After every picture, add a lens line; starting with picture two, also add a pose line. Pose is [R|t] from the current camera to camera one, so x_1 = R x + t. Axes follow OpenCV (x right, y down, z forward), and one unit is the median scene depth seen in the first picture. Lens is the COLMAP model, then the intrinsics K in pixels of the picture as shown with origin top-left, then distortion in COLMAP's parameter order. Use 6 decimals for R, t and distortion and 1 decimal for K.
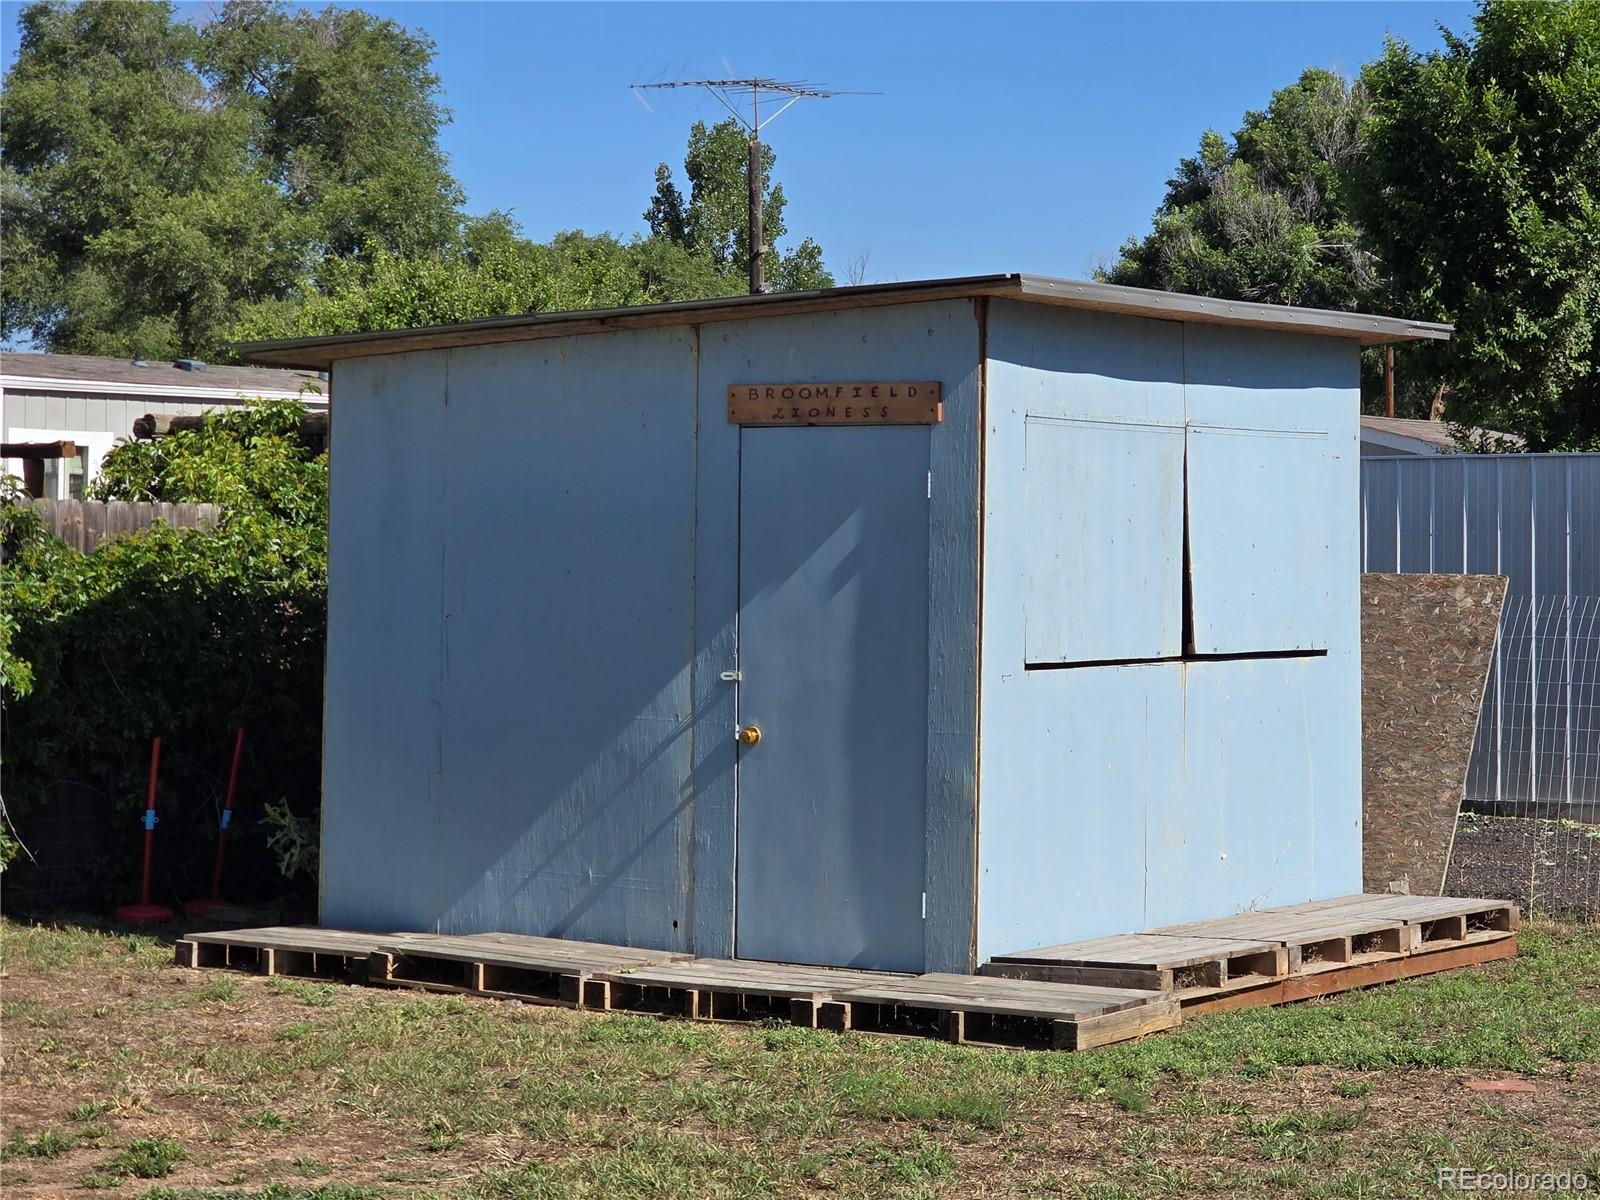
lens RADIAL K [[3792.1, 0, 799.8], [0, 3792.1, 599.3], [0, 0, 1]] dist [-0.034615, 0.000000]
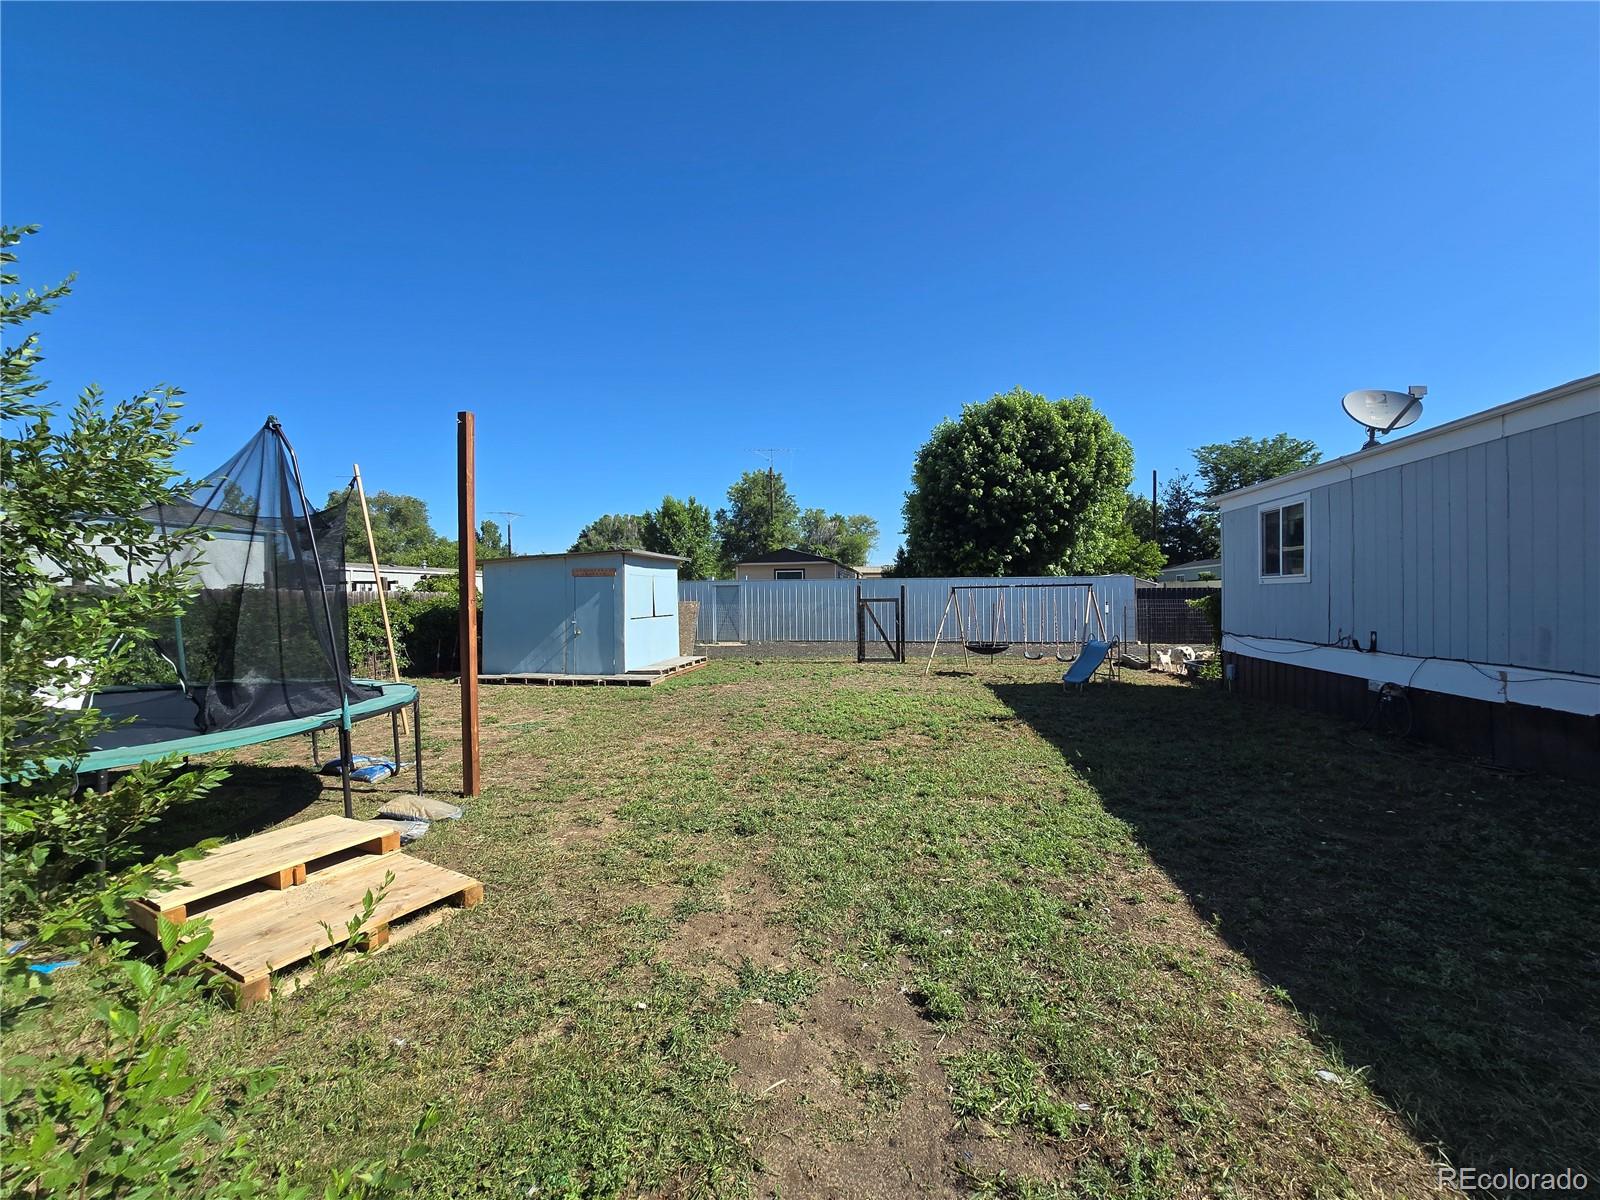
lens RADIAL K [[647.8, 0, 800.4], [0, 647.8, 598.5], [0, 0, 1]] dist [0.004261, -0.000391]
pose [[0.908391, -0.018106, 0.417730, -0.105181], [0.023550, 0.999692, -0.007882, 0.001022], [-0.417458, 0.016997, 0.908537, 0.022458]]
